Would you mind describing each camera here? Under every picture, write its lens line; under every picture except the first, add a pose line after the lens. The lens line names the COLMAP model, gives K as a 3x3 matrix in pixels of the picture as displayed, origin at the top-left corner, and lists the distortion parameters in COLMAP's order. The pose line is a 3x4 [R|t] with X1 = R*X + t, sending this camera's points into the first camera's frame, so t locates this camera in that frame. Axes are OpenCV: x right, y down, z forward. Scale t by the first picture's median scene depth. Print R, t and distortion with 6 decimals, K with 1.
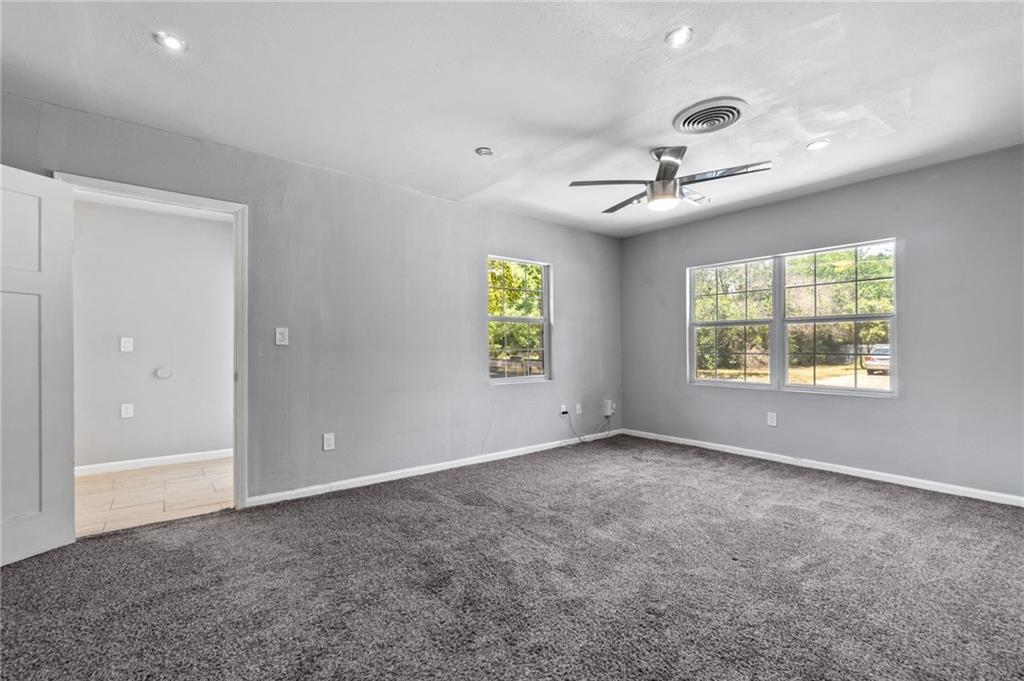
lens RADIAL K [[442.3, 0, 511.4], [0, 442.3, 350.1], [0, 0, 1]] dist [0.000322, 0.000136]
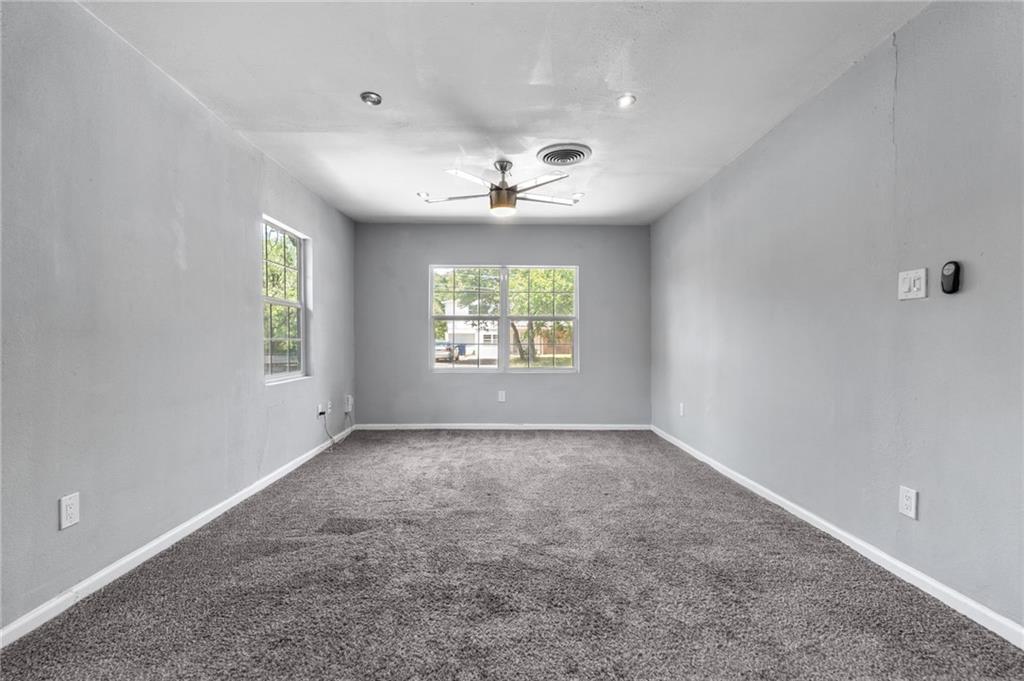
lens RADIAL K [[451.0, 0, 502.8], [0, 451.0, 343.0], [0, 0, 1]] dist [0.000966, 0.000185]
pose [[0.623676, -0.000112, 0.781683, -0.517018], [0.000471, 1.000000, -0.000232, 0.007127], [-0.781683, 0.000513, 0.623676, 0.259599]]
